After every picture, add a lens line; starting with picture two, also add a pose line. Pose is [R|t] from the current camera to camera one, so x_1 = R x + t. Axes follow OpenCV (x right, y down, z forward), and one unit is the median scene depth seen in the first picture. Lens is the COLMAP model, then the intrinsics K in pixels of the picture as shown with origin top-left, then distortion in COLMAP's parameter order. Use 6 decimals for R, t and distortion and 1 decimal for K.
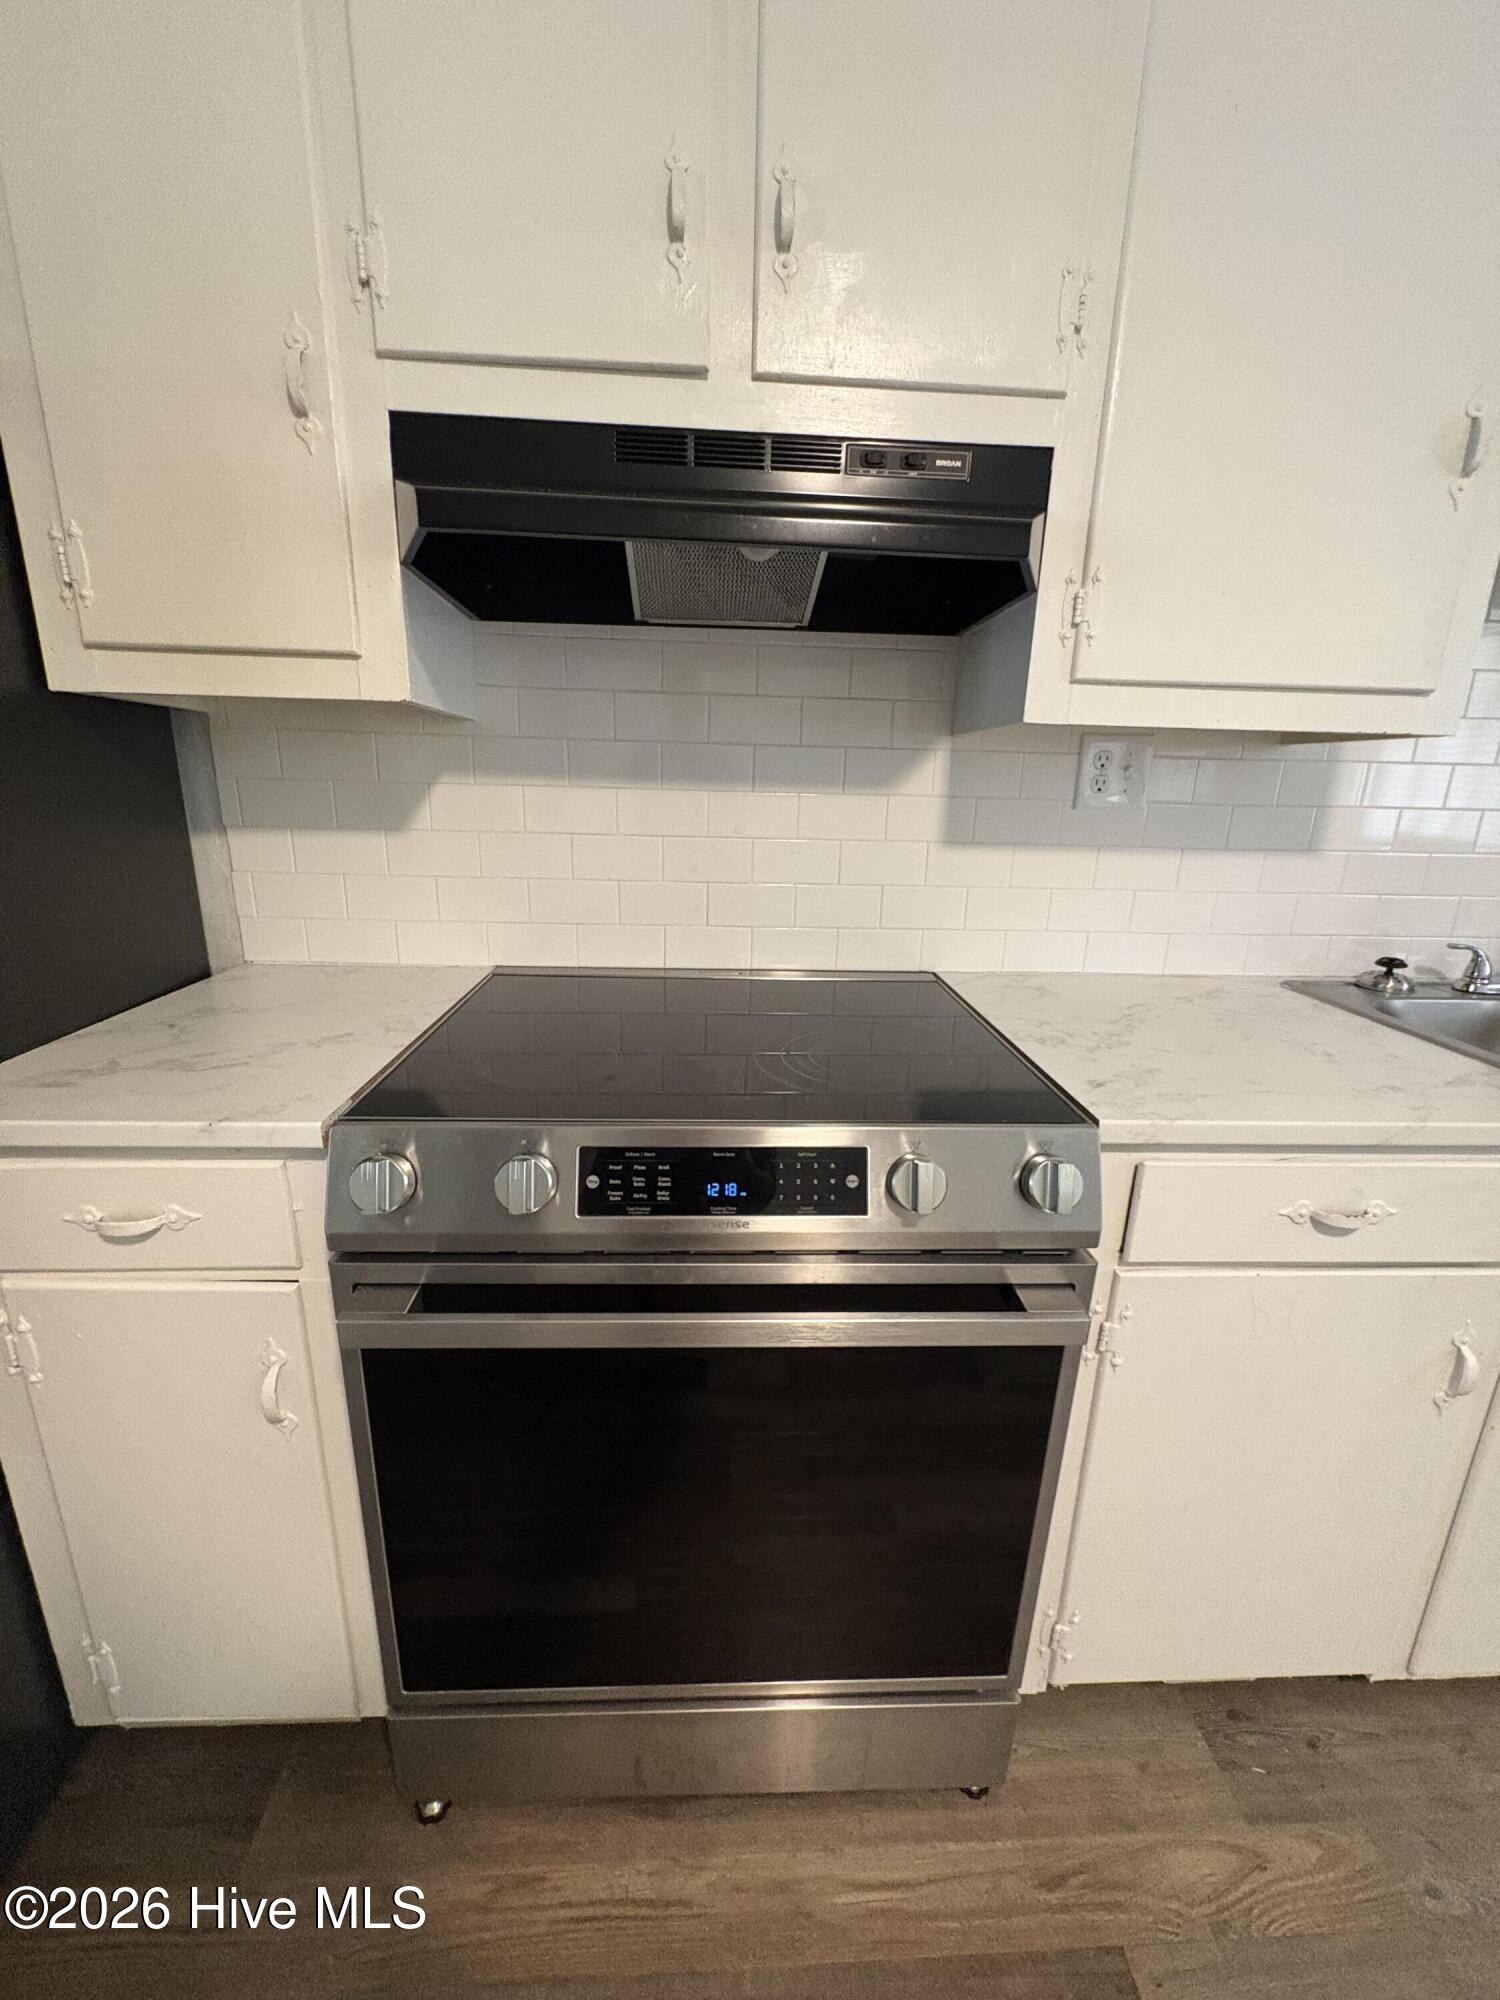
lens RADIAL K [[796.5, 0, 753.2], [0, 796.5, 998.9], [0, 0, 1]] dist [0.001598, -0.000091]
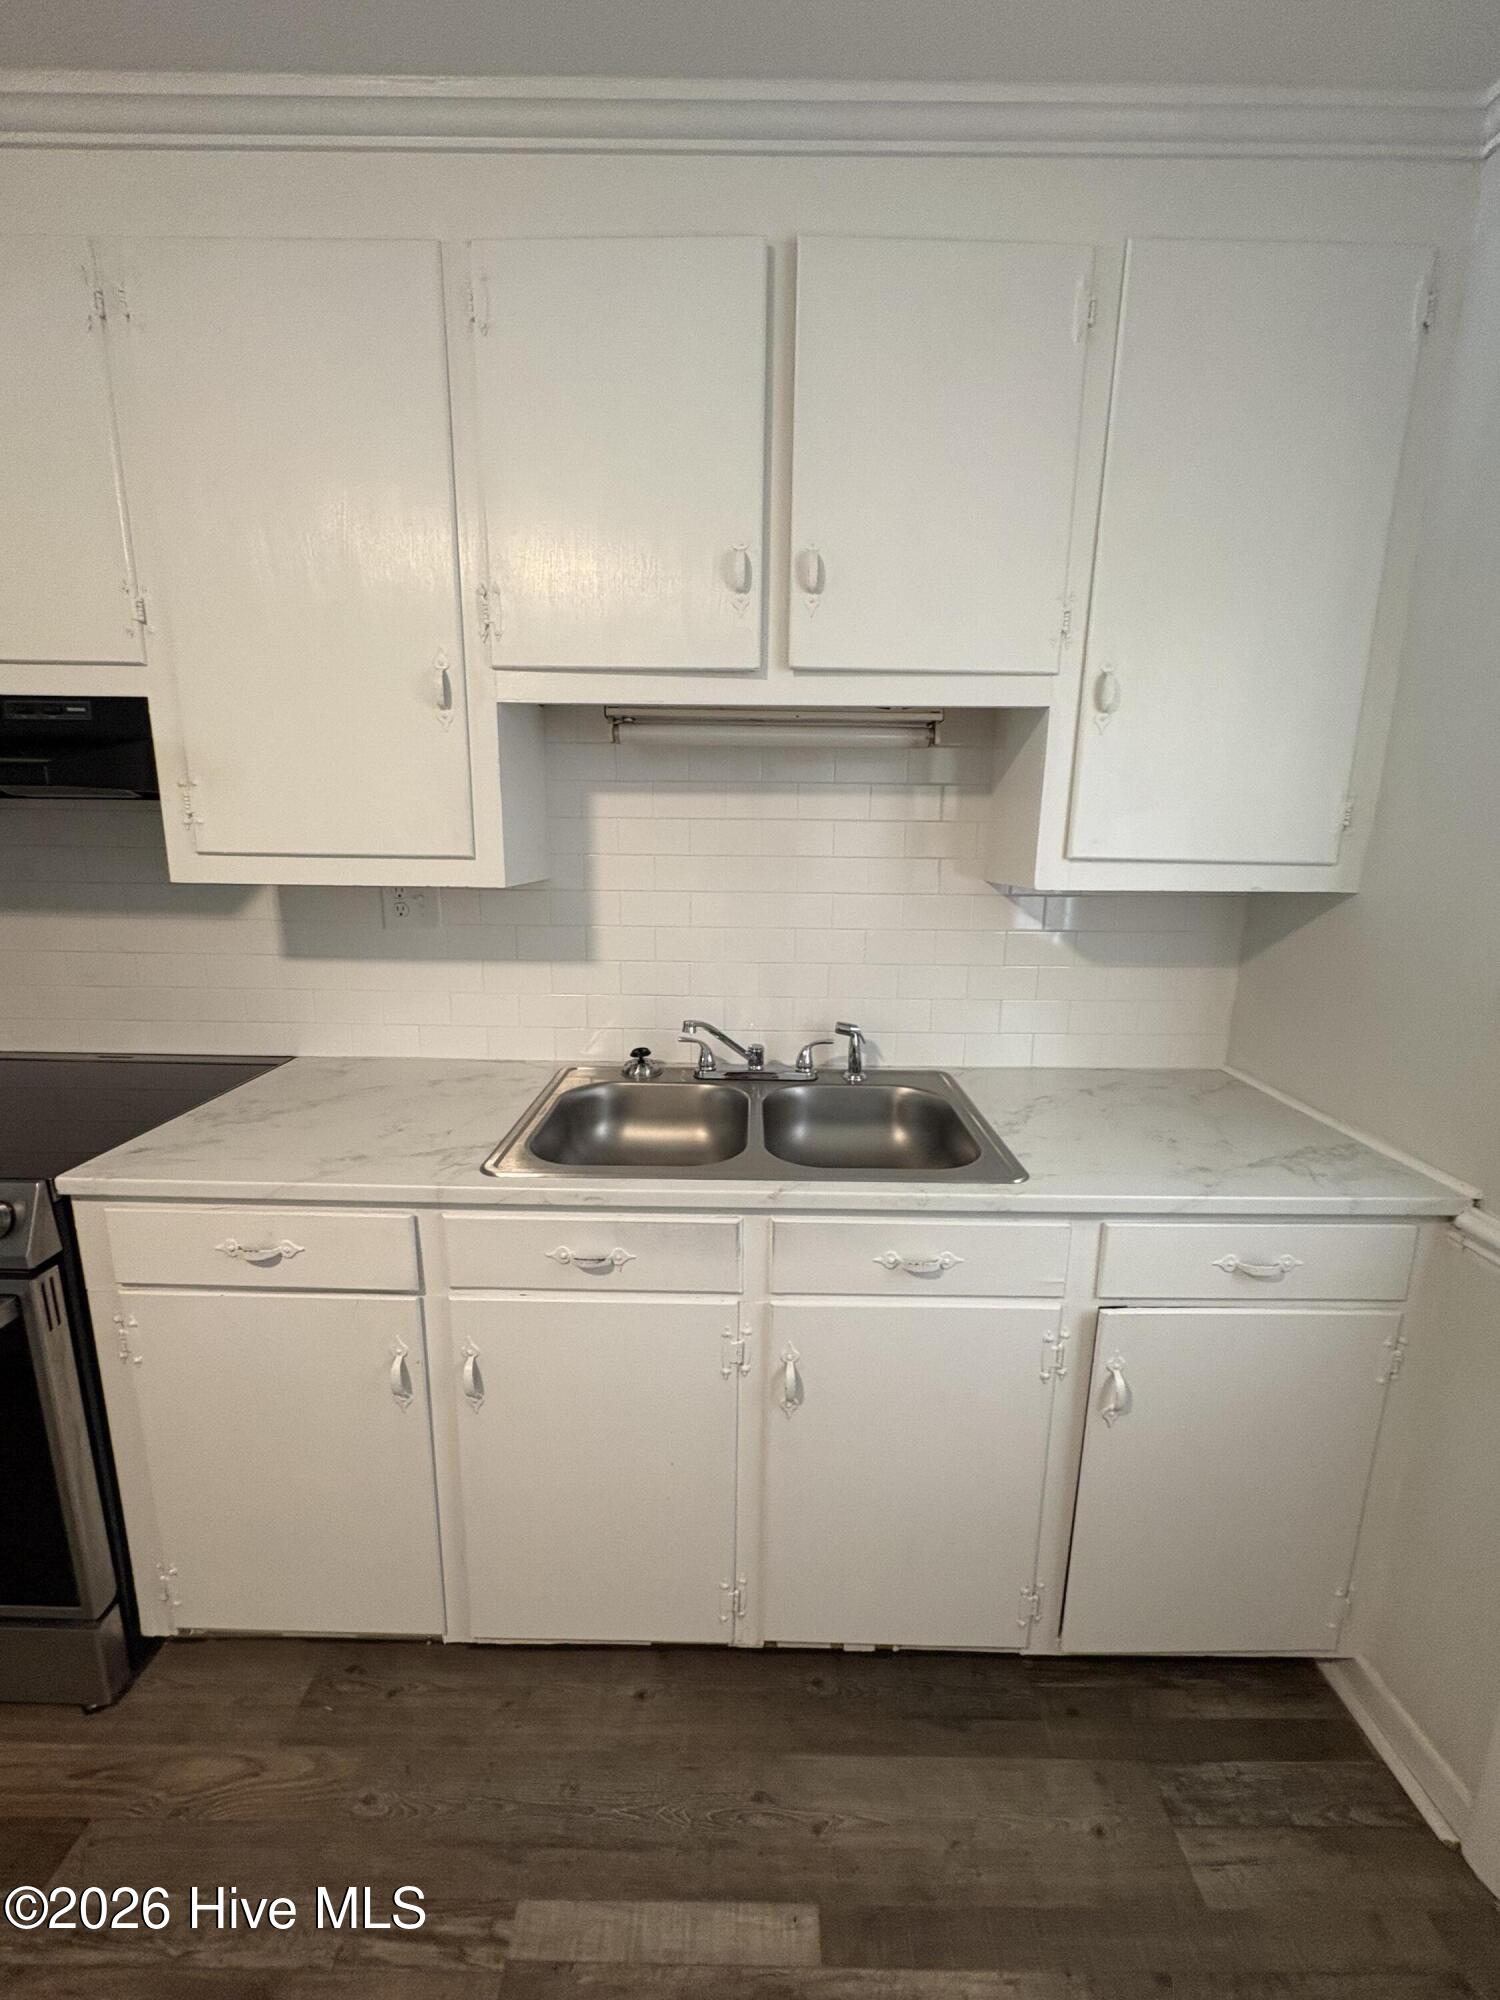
lens RADIAL K [[796.5, 0, 753.2], [0, 796.5, 998.9], [0, 0, 1]] dist [0.001598, -0.000091]
pose [[0.997569, 0.003612, -0.069586, 1.483157], [-0.008407, 0.997599, -0.068740, -0.063656], [0.069170, 0.069158, 0.995205, -0.290162]]
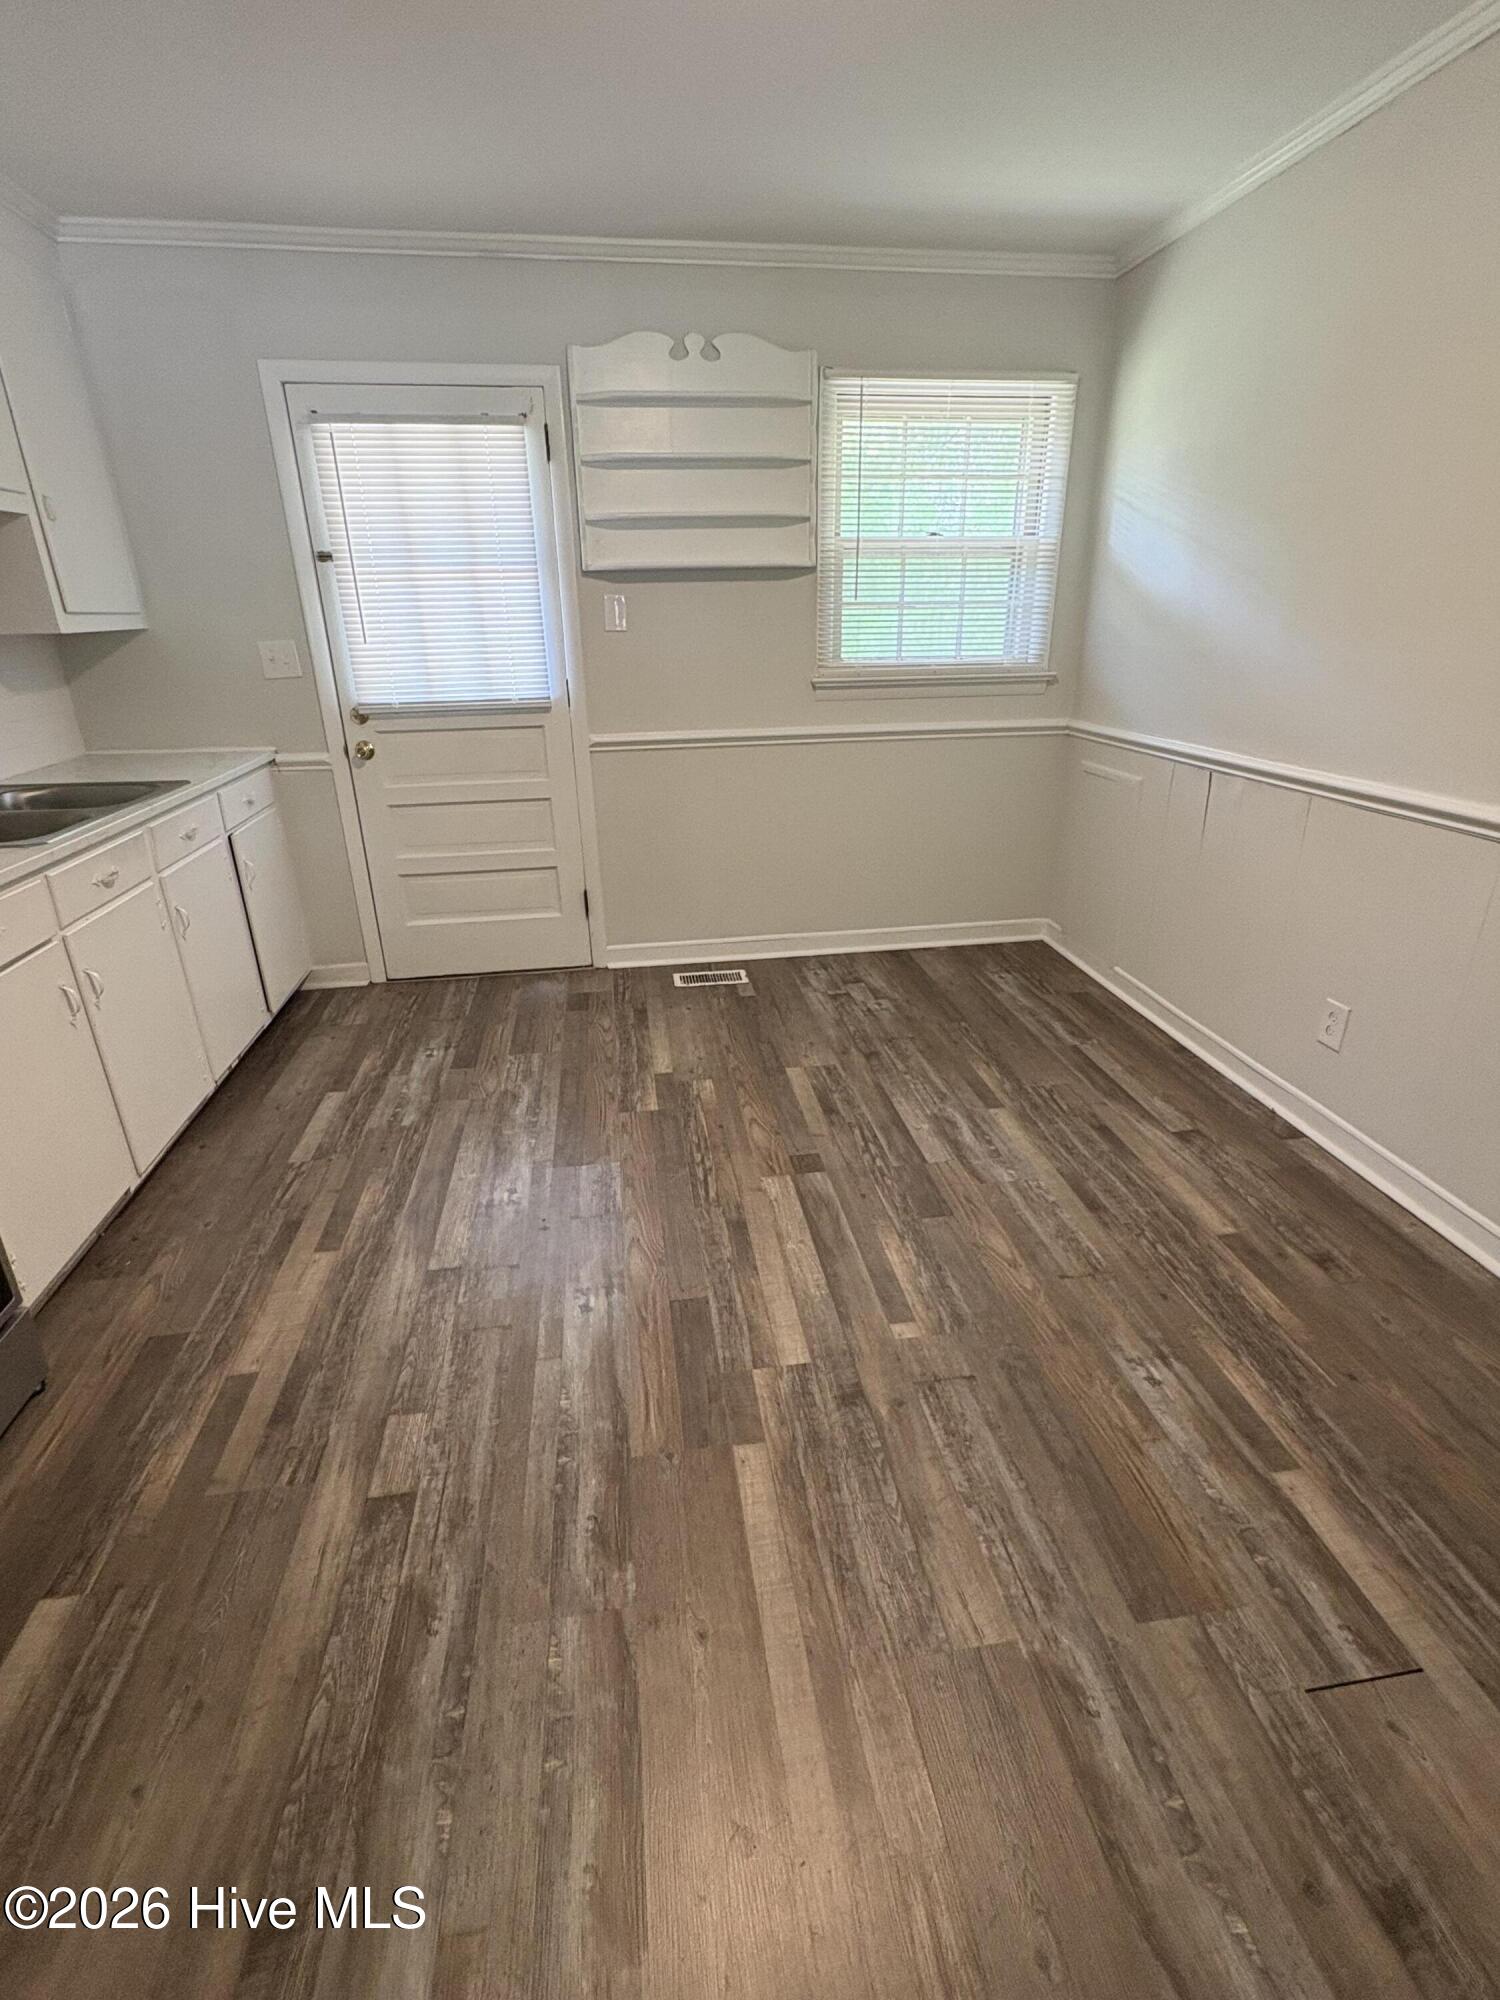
lens RADIAL K [[933.8, 0, 754.4], [0, 933.8, 996.5], [0, 0, 1]] dist [-0.000308, 0.000385]
pose [[-0.088193, -0.403186, 0.910858, -1.186449], [0.273855, 0.869370, 0.411338, -0.003853], [-0.957719, 0.285720, 0.033742, -0.583716]]
